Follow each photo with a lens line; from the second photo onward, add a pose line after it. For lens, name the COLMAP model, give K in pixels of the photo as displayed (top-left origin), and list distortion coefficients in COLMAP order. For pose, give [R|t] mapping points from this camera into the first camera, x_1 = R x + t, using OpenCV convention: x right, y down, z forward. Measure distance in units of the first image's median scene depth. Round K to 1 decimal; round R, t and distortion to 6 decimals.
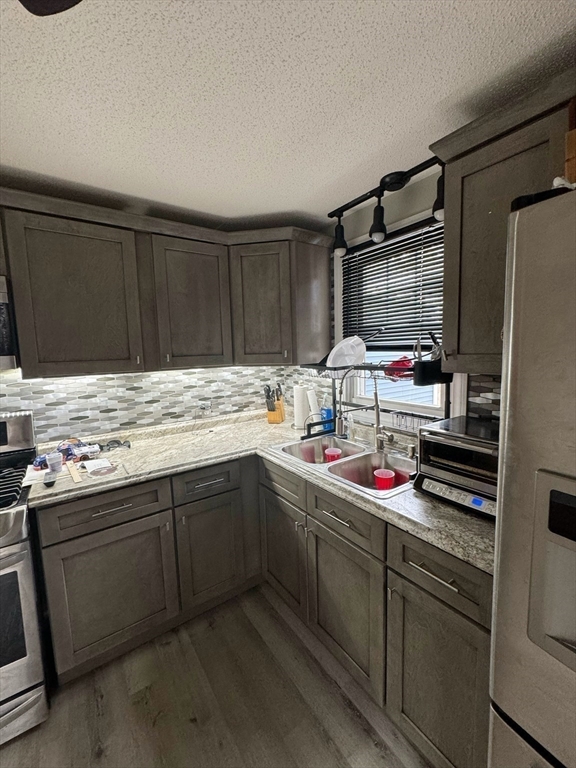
lens RADIAL K [[317.7, 0, 288.0], [0, 317.7, 384.0], [0, 0, 1]] dist [-0.000733, -0.000336]
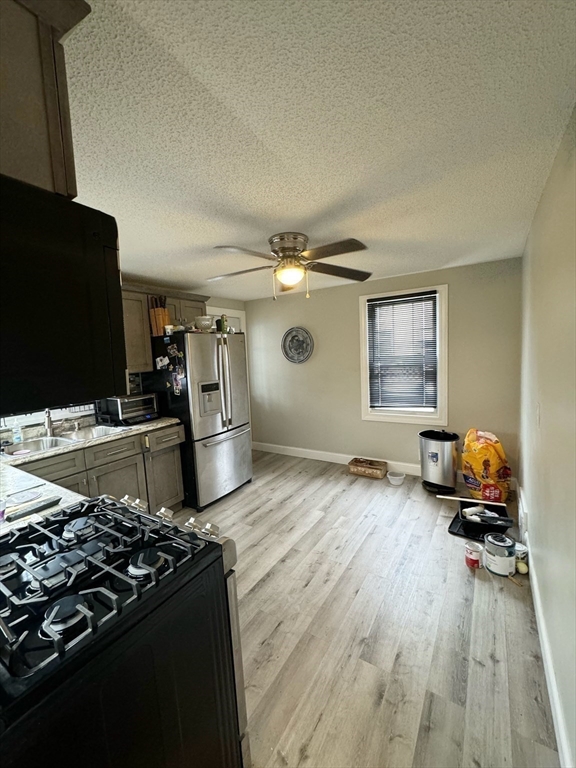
lens RADIAL K [[317.7, 0, 288.0], [0, 317.7, 384.0], [0, 0, 1]] dist [-0.000733, -0.000336]
pose [[-0.381879, -0.044311, 0.923149, -1.493453], [0.163242, 0.979912, 0.114564, -0.020710], [-0.909682, 0.194446, -0.366974, 0.505693]]
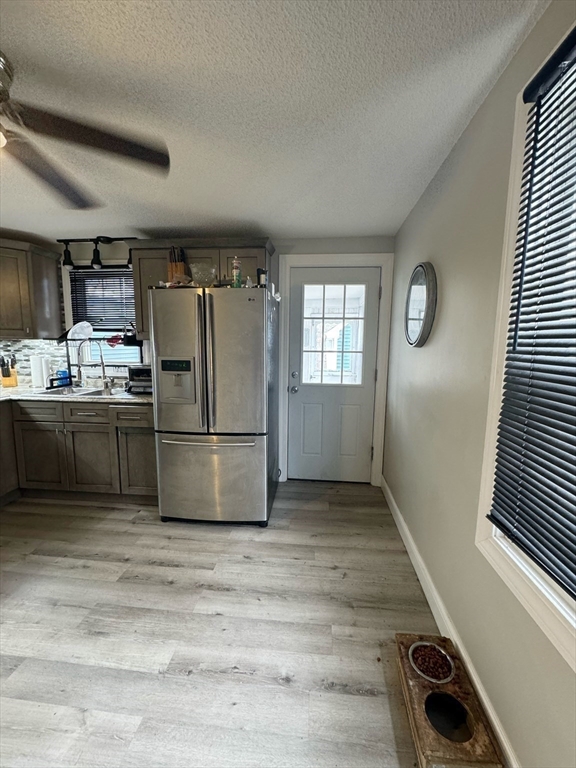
lens RADIAL K [[317.7, 0, 288.0], [0, 317.7, 384.0], [0, 0, 1]] dist [-0.000733, -0.000336]
pose [[0.652576, -0.058215, 0.755484, -0.373004], [0.057202, 0.997984, 0.027491, 0.192011], [-0.755561, 0.025276, 0.654590, -0.891797]]
